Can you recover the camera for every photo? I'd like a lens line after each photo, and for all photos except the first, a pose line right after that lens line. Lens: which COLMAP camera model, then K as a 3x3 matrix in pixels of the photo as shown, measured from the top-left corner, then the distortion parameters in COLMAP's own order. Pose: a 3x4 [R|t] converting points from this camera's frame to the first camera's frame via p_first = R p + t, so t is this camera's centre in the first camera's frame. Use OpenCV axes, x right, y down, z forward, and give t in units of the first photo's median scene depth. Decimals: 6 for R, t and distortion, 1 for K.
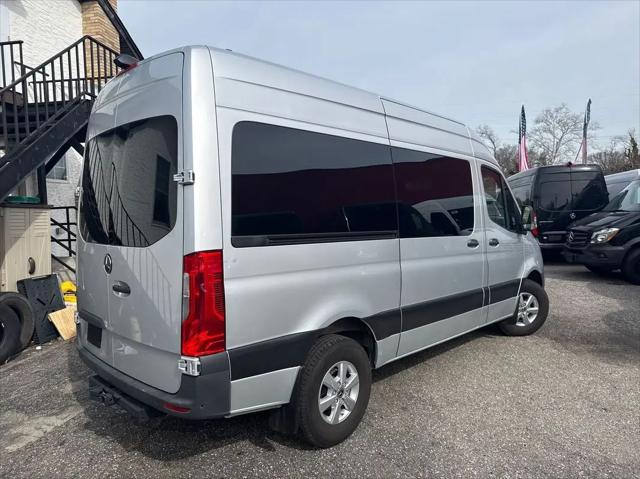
lens RADIAL K [[452.1, 0, 317.7], [0, 452.1, 236.6], [0, 0, 1]] dist [0.015793, -0.018580]
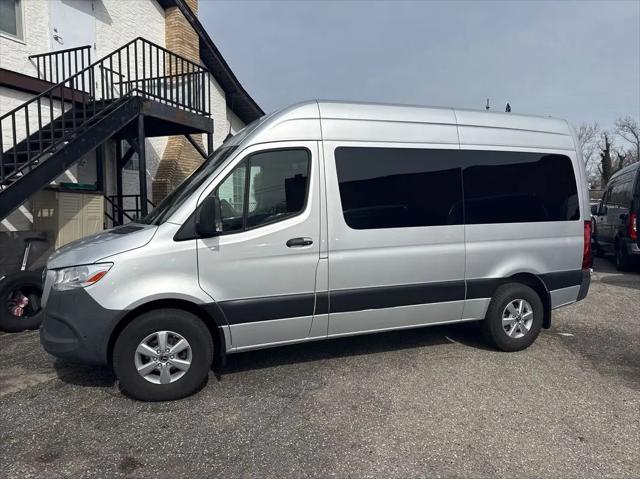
lens RADIAL K [[452.1, 0, 322.5], [0, 452.1, 239.1], [0, 0, 1]] dist [0.015793, -0.018580]
pose [[0.970824, 0.041704, -0.236138, 0.289246], [-0.038892, 0.999106, 0.016557, 0.012120], [0.236618, -0.006890, 0.971578, 0.055769]]
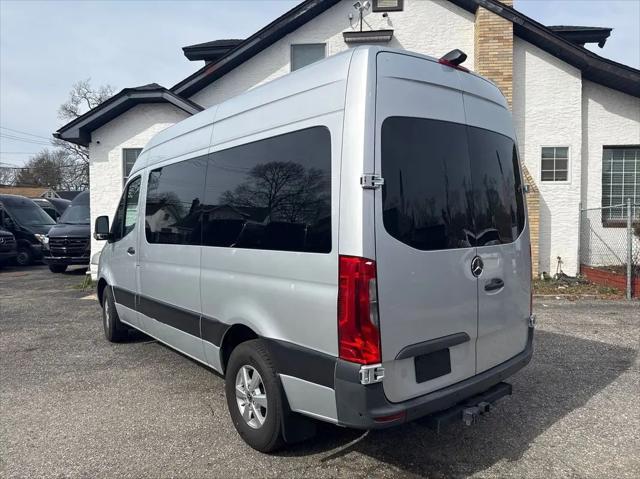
lens RADIAL K [[452.1, 0, 320.3], [0, 452.1, 237.8], [0, 0, 1]] dist [0.015793, -0.018580]
pose [[0.077722, 0.070495, -0.994480, 1.219064], [-0.050741, 0.996484, 0.066671, -0.098791], [0.995683, 0.045279, 0.081026, 1.306545]]
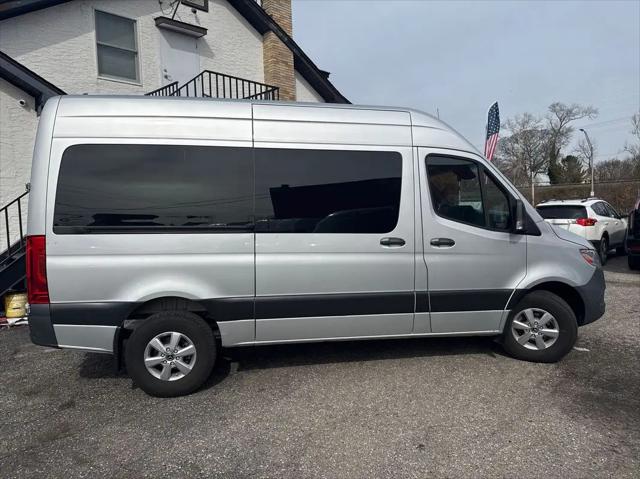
lens RADIAL K [[452.1, 0, 320.2], [0, 452.1, 236.1], [0, 0, 1]] dist [0.015793, -0.018580]
pose [[0.812497, 0.042208, -0.581435, 0.789488], [-0.027656, 0.999043, 0.033877, -0.025022], [0.582309, -0.011445, 0.812887, 0.176367]]
